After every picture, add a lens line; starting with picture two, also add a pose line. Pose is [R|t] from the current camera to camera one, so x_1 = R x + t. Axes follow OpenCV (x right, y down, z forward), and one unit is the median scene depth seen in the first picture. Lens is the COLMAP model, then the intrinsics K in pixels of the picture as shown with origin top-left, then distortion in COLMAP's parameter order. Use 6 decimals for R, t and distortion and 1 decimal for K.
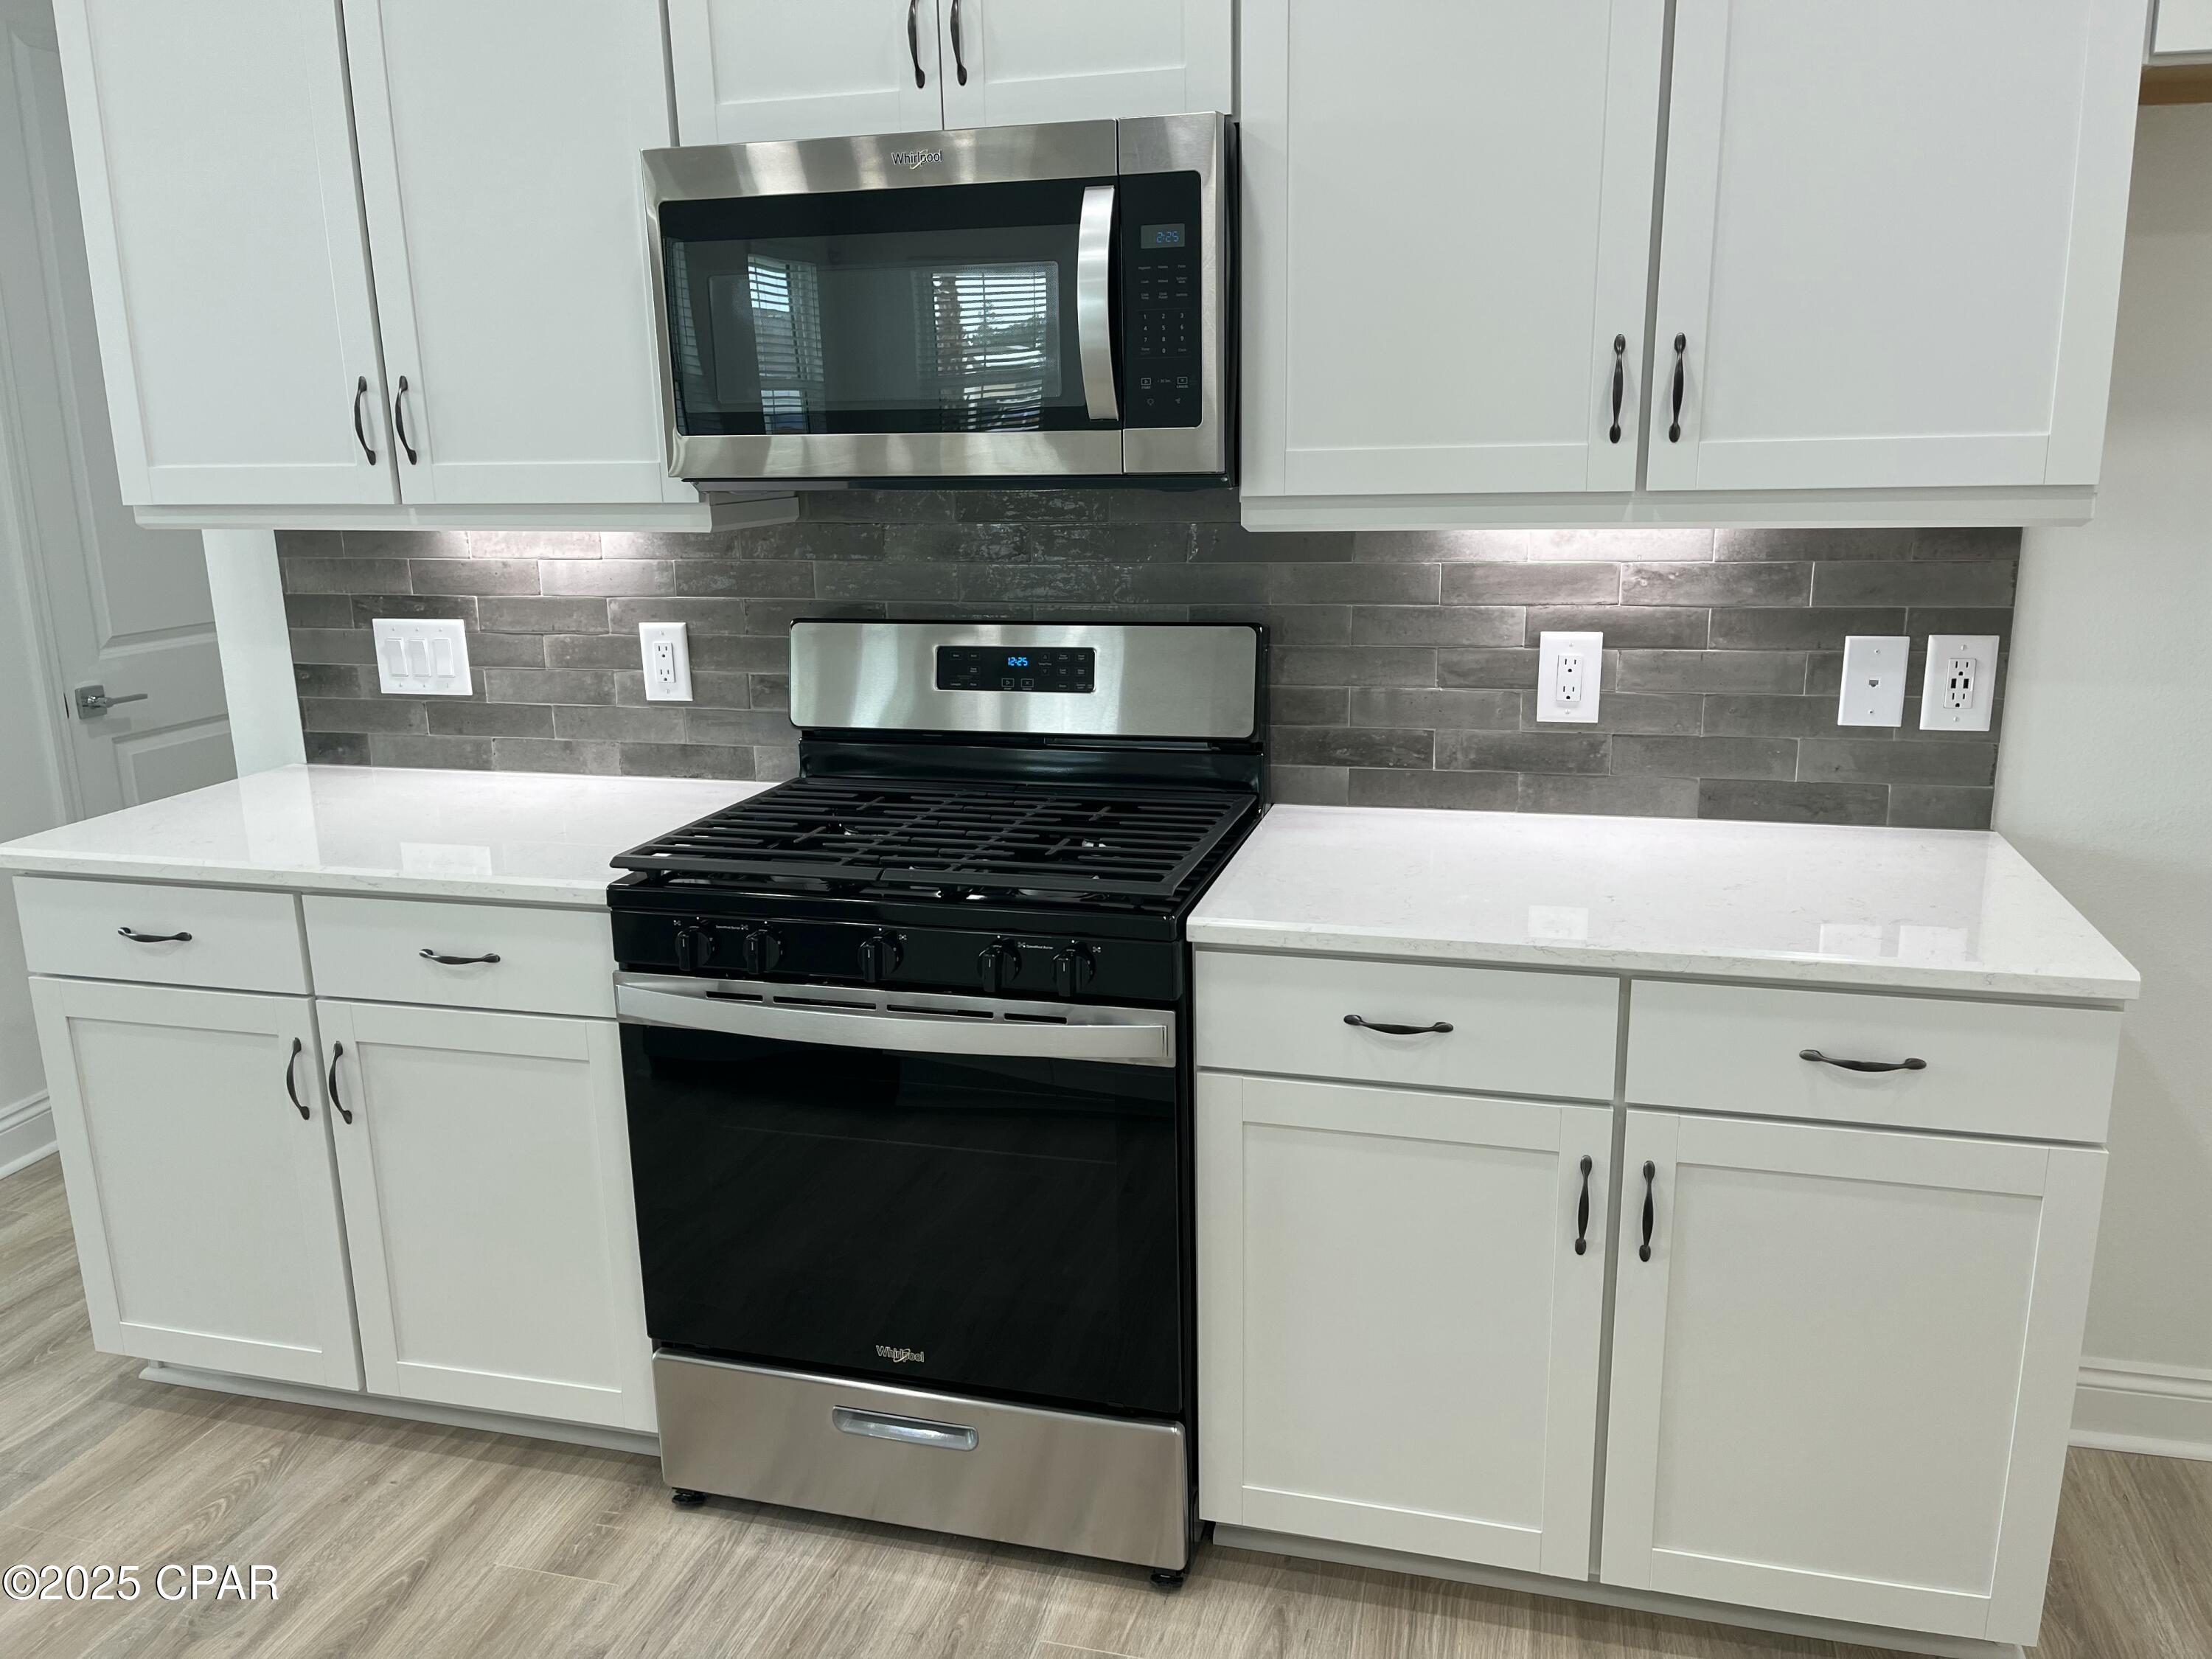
lens RADIAL K [[1672.0, 0, 1105.2], [0, 1672.0, 840.4], [0, 0, 1]] dist [0.045213, -0.046908]
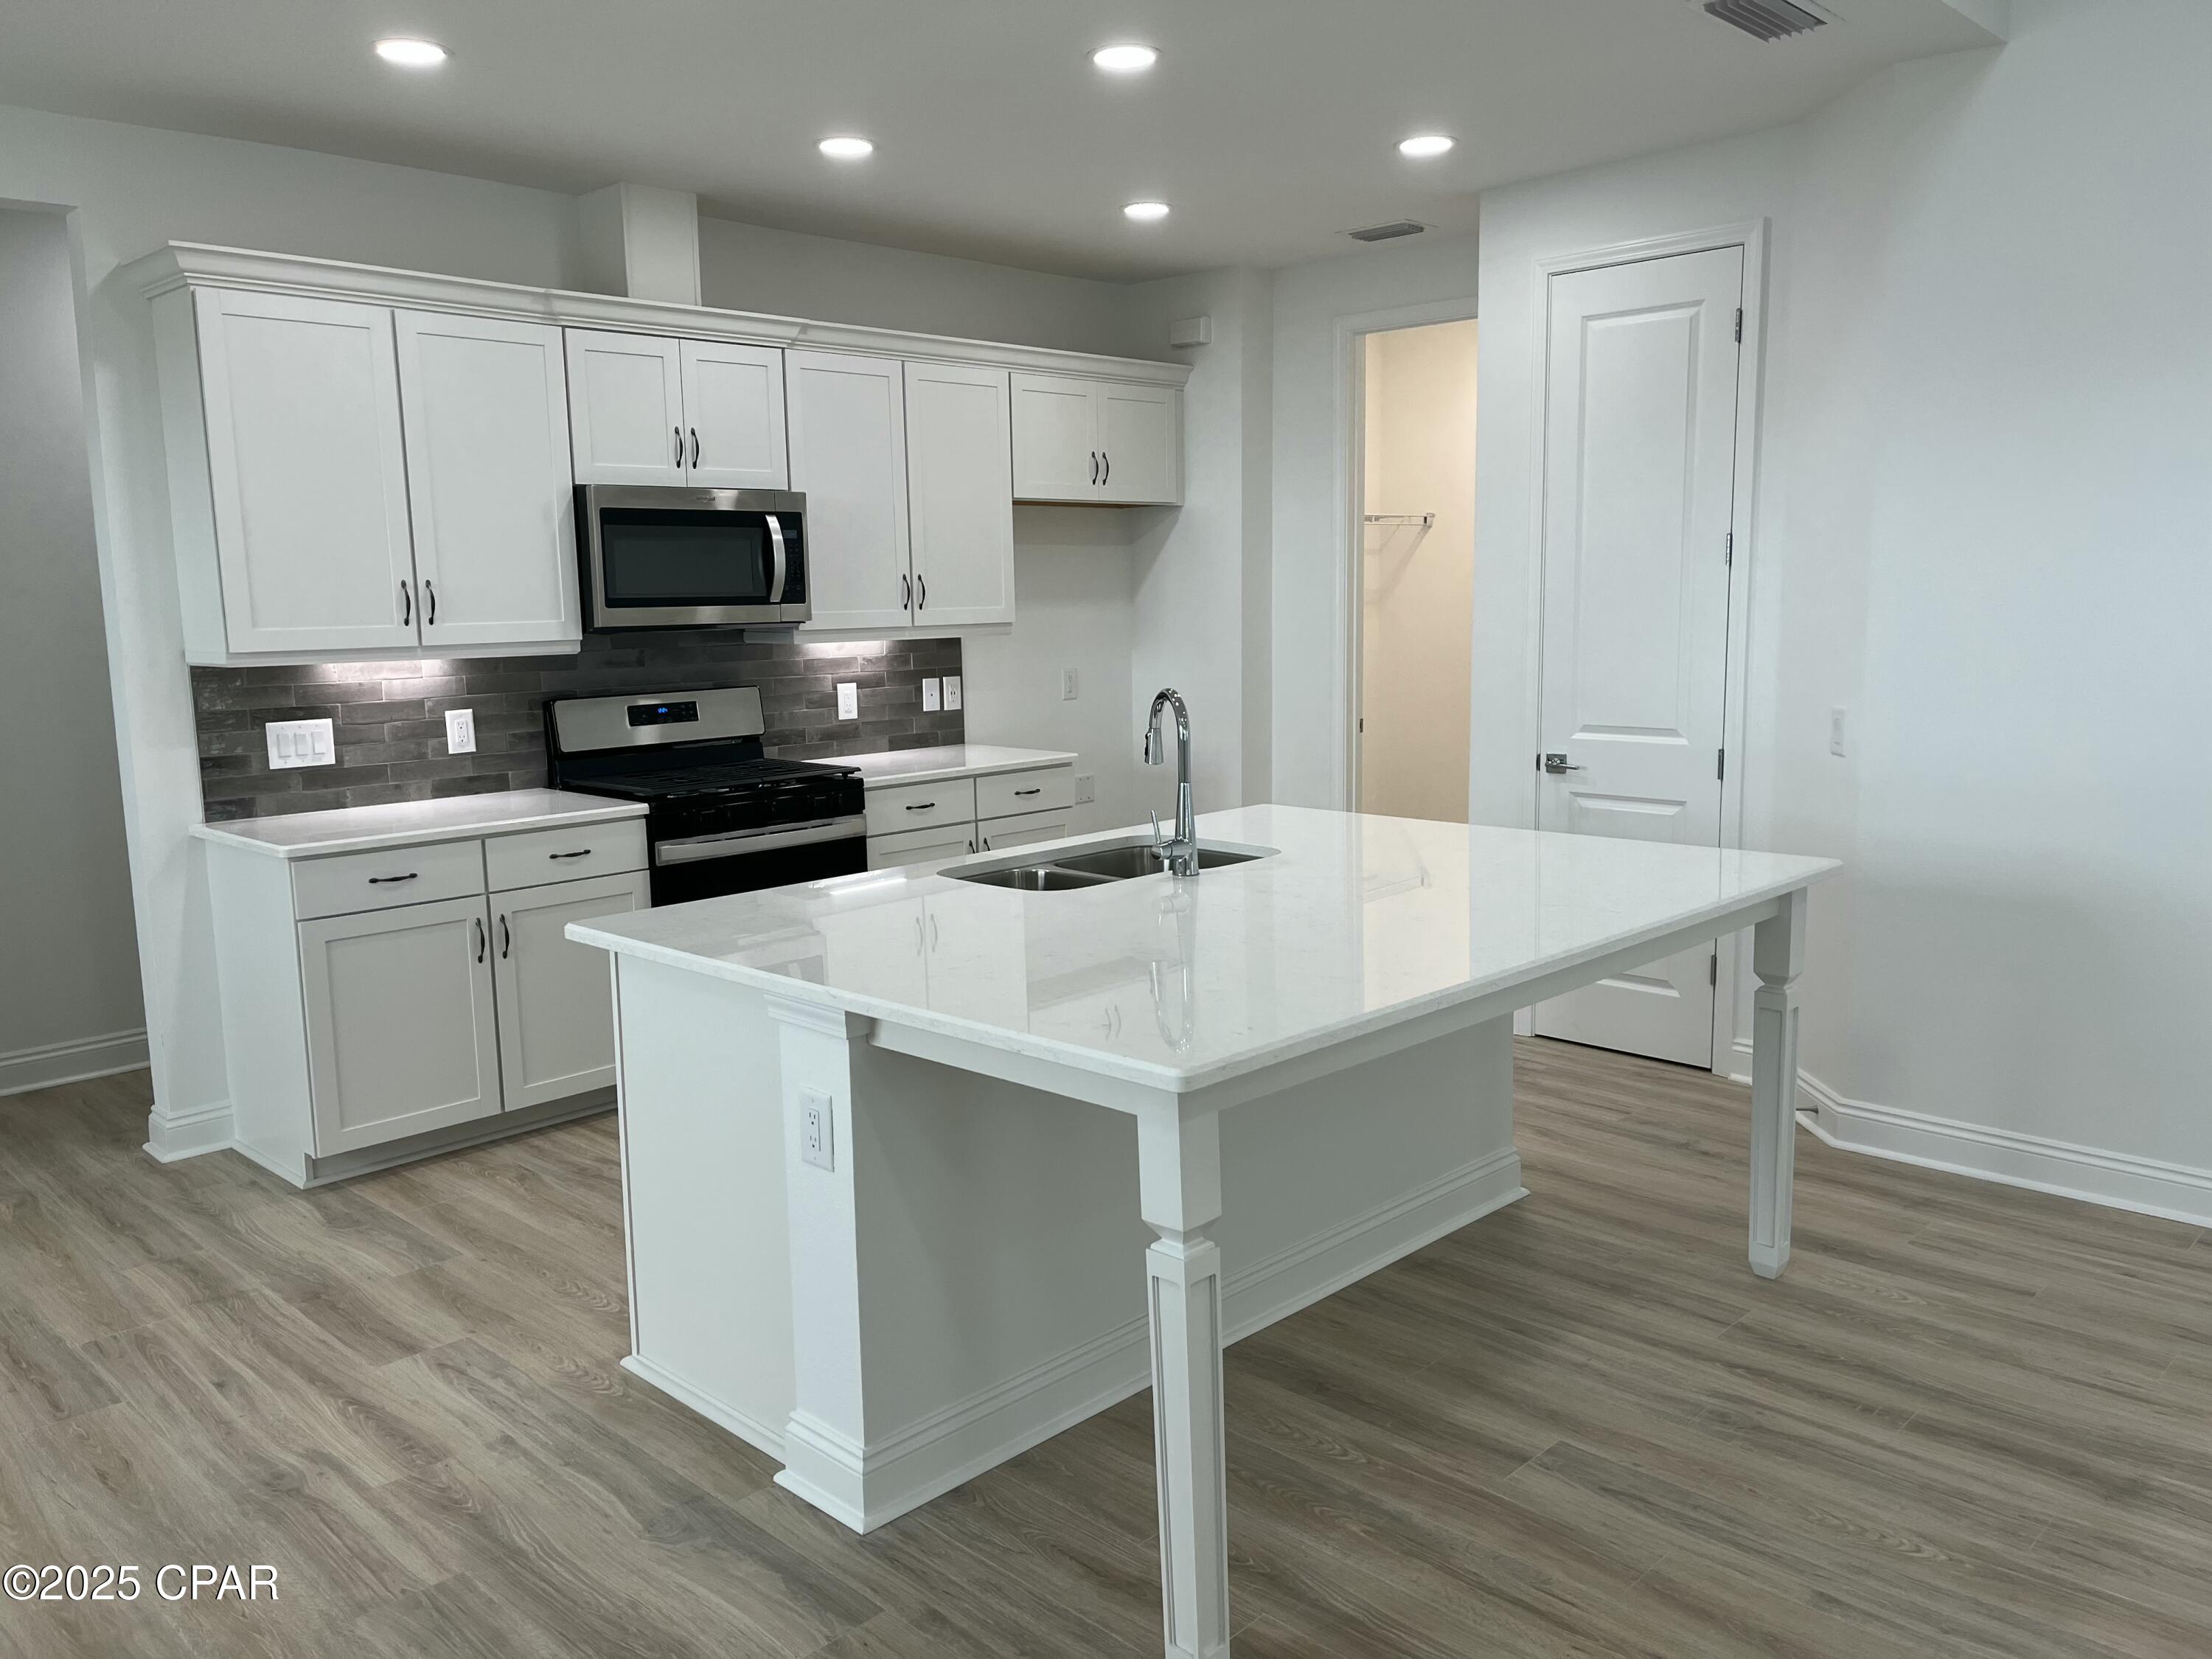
lens RADIAL K [[1655.8, 0, 1021.9], [0, 1655.8, 832.3], [0, 0, 1]] dist [0.048184, 0.002501]
pose [[0.525673, -0.114618, 0.842930, -1.571778], [0.216657, 0.976245, -0.002367, 0.145977], [-0.822635, 0.183871, 0.538018, -0.488047]]
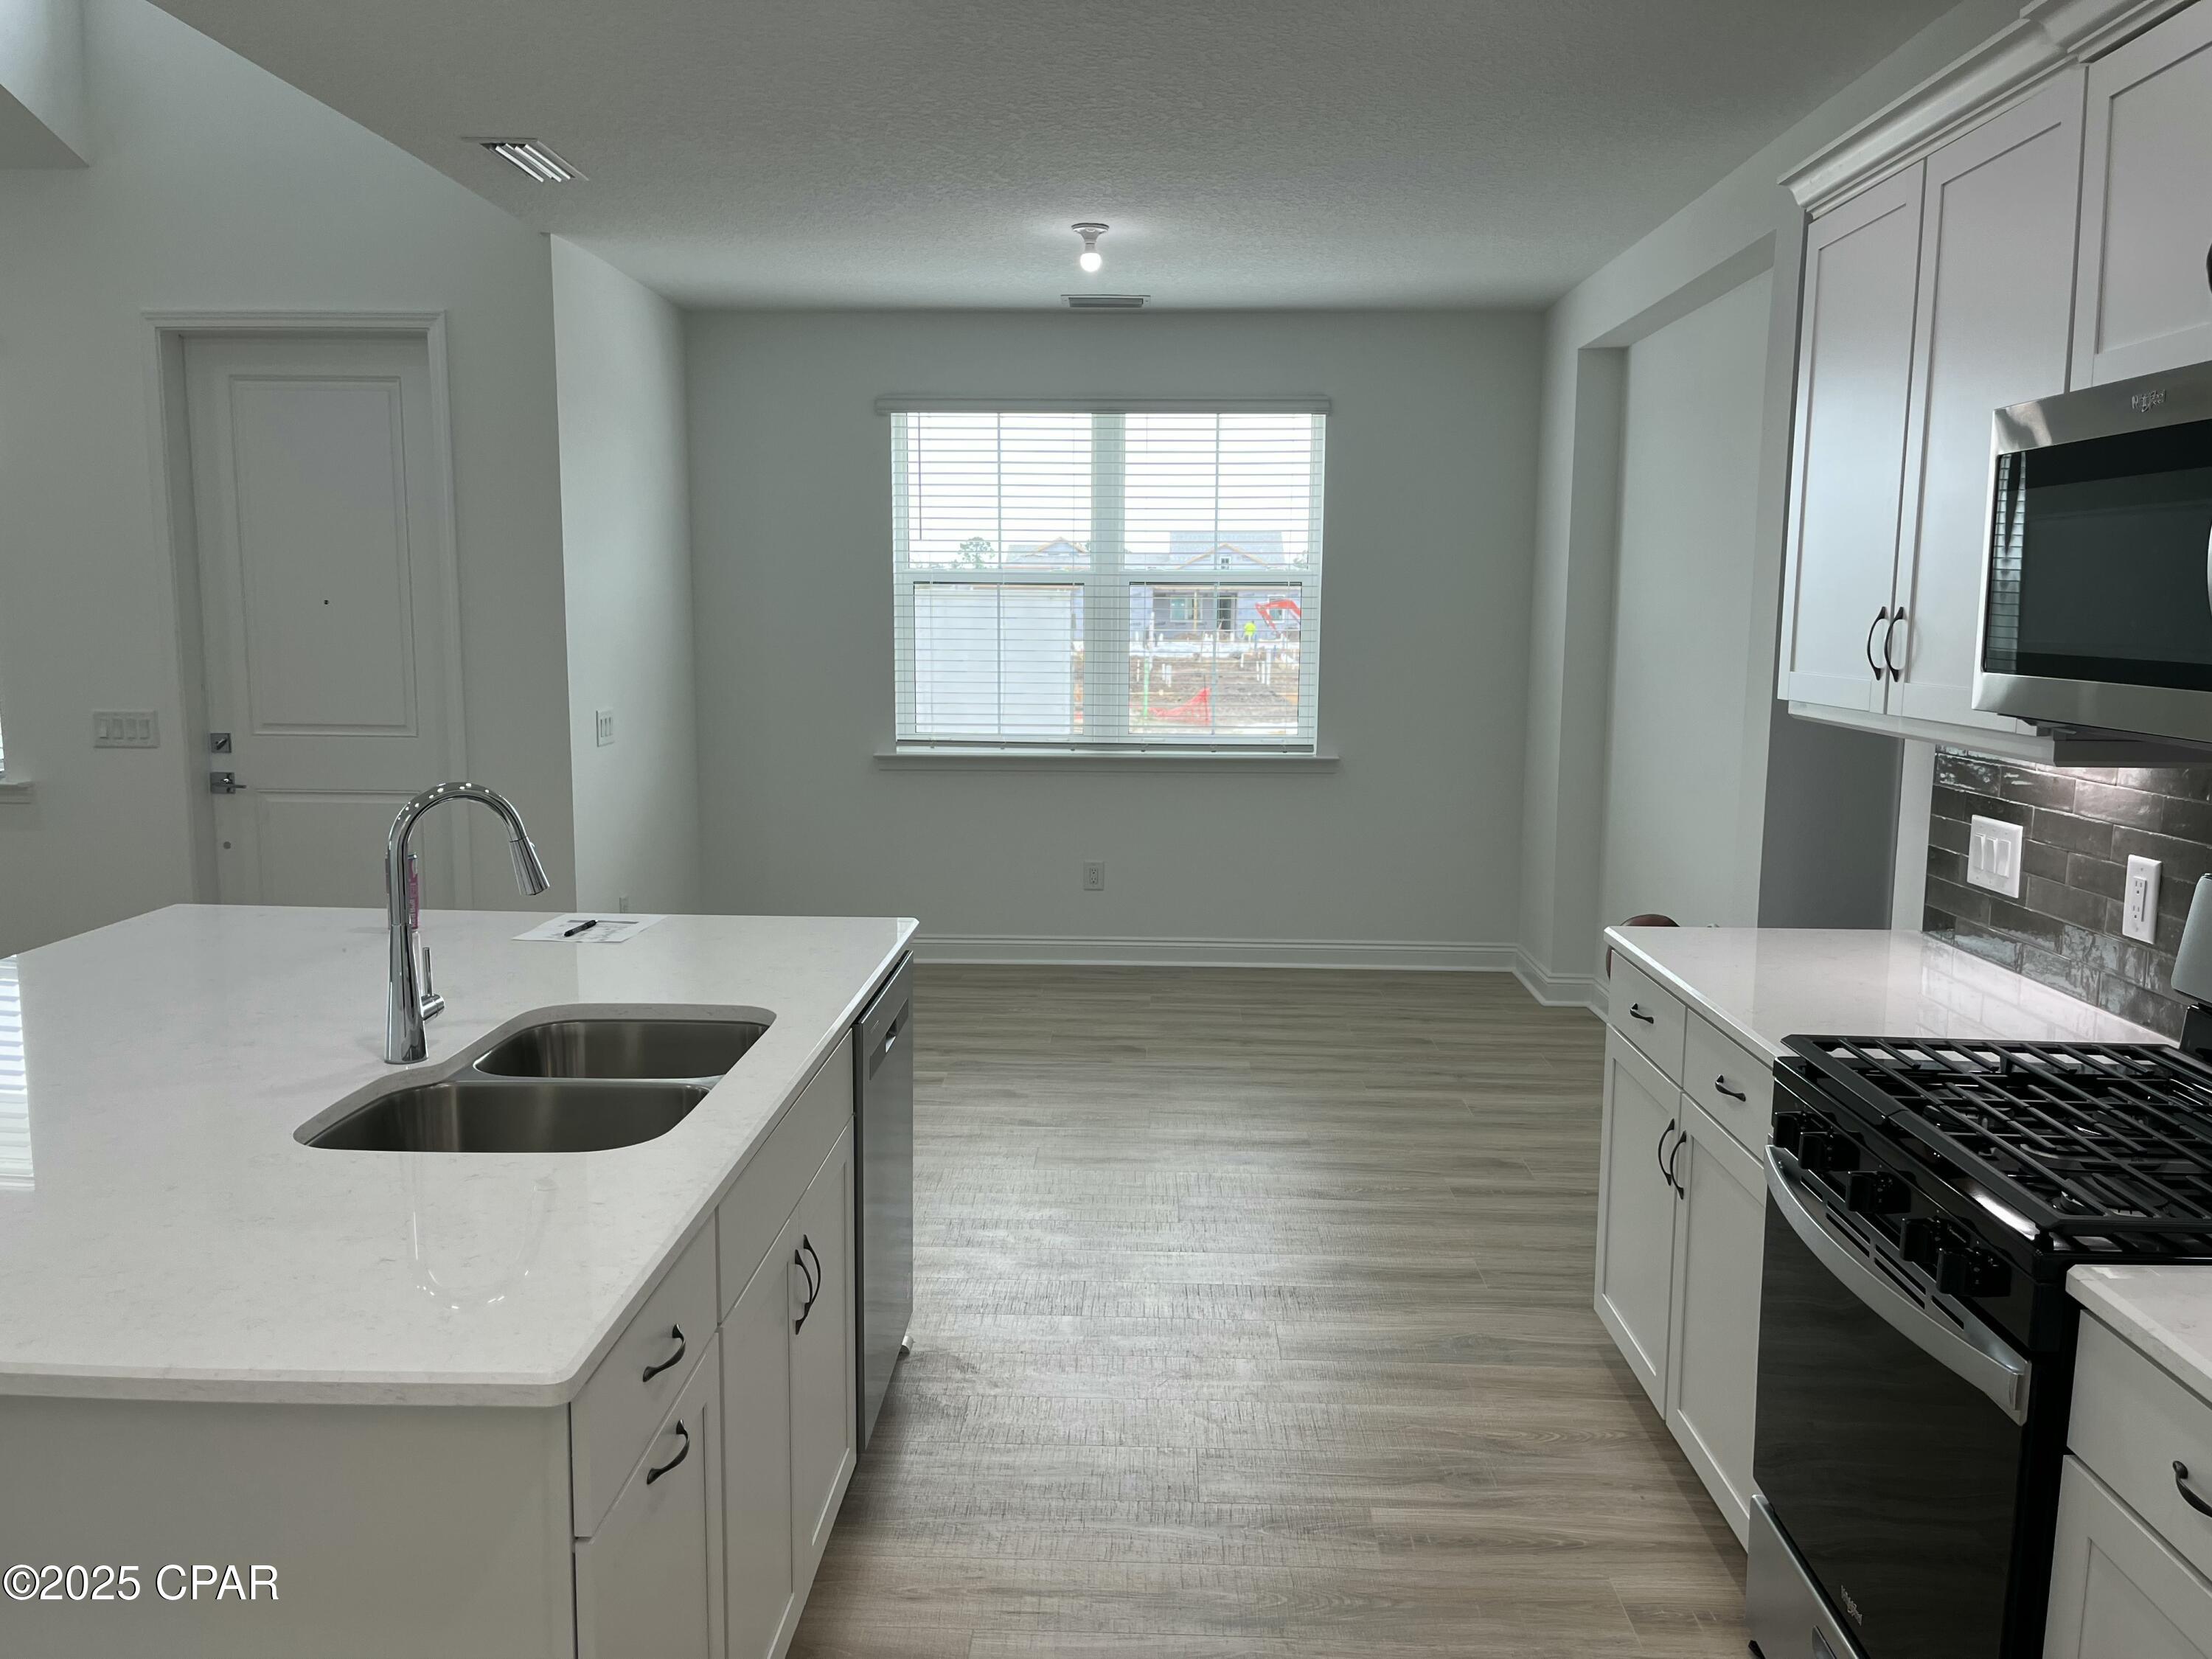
lens RADIAL K [[1672.0, 0, 1105.2], [0, 1672.0, 840.4], [0, 0, 1]] dist [0.045213, -0.046908]
pose [[0.231688, 0.155769, -0.960238, 0.543021], [-0.245444, 0.964521, 0.097243, -0.092456], [0.941317, 0.213155, 0.261701, 0.204677]]
